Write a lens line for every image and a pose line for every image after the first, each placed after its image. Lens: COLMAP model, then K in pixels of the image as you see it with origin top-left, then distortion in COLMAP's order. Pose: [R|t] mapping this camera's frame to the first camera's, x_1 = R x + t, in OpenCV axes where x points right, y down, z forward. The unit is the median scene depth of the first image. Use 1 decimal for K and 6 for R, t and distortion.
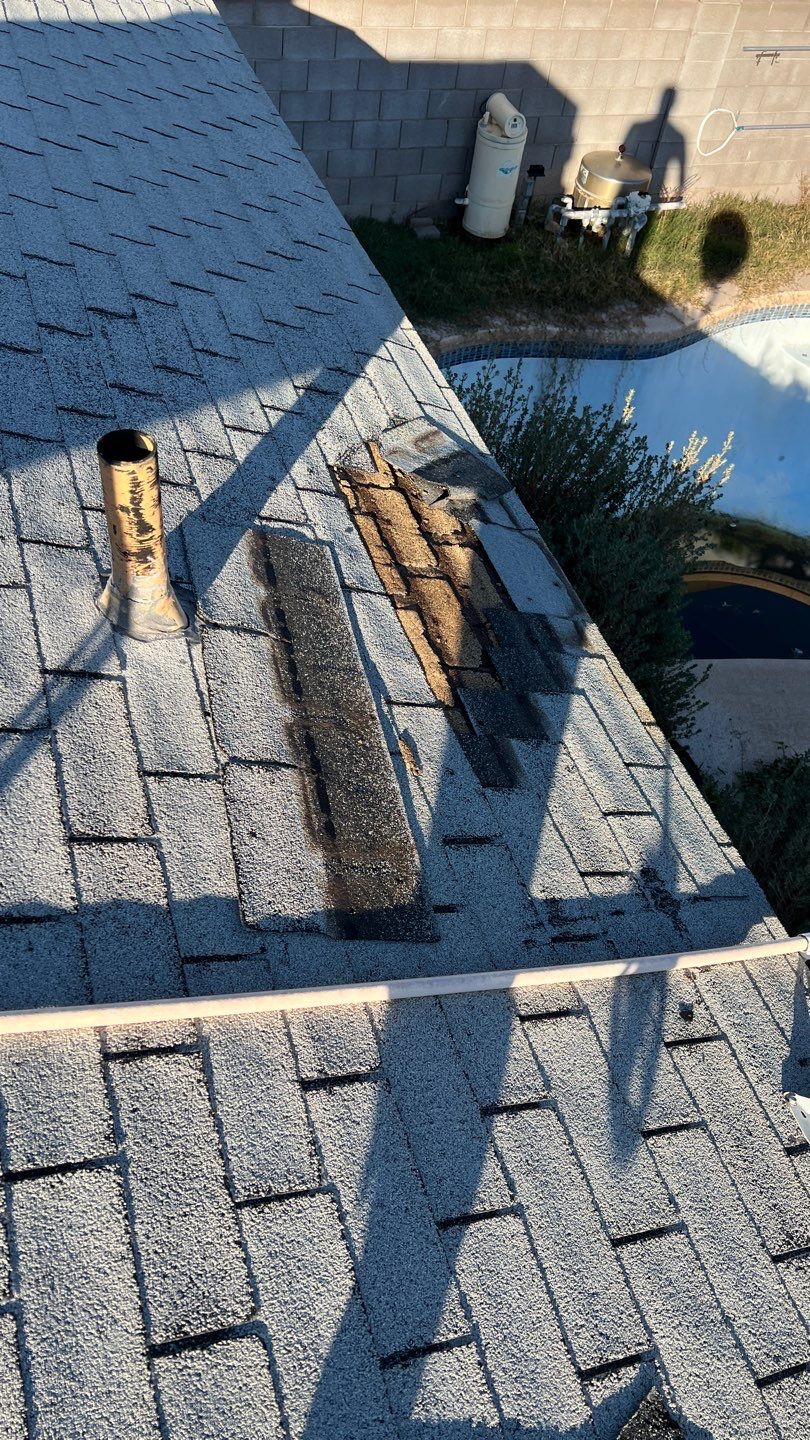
lens RADIAL K [[1067.4, 0, 400.3], [0, 1067.4, 711.3], [0, 0, 1]] dist [0.038111, -0.034930]
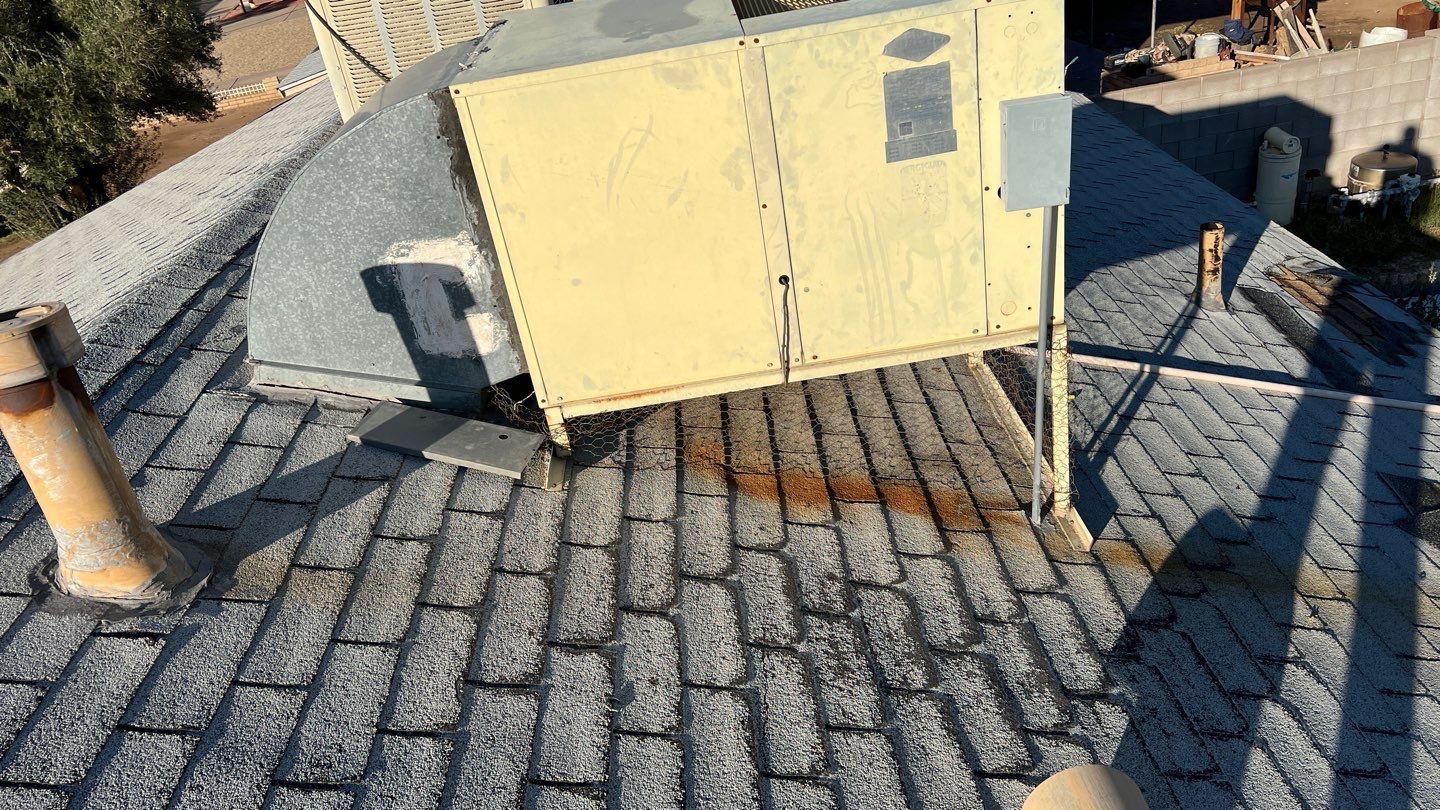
lens RADIAL K [[1067.4, 0, 728.1], [0, 1067.4, 400.6], [0, 0, 1]] dist [0.038111, -0.034930]
pose [[0.928021, -0.097617, -0.359510, -0.089435], [-0.029113, 0.943101, -0.331230, 0.209751], [0.371388, 0.317855, 0.872376, -0.311985]]
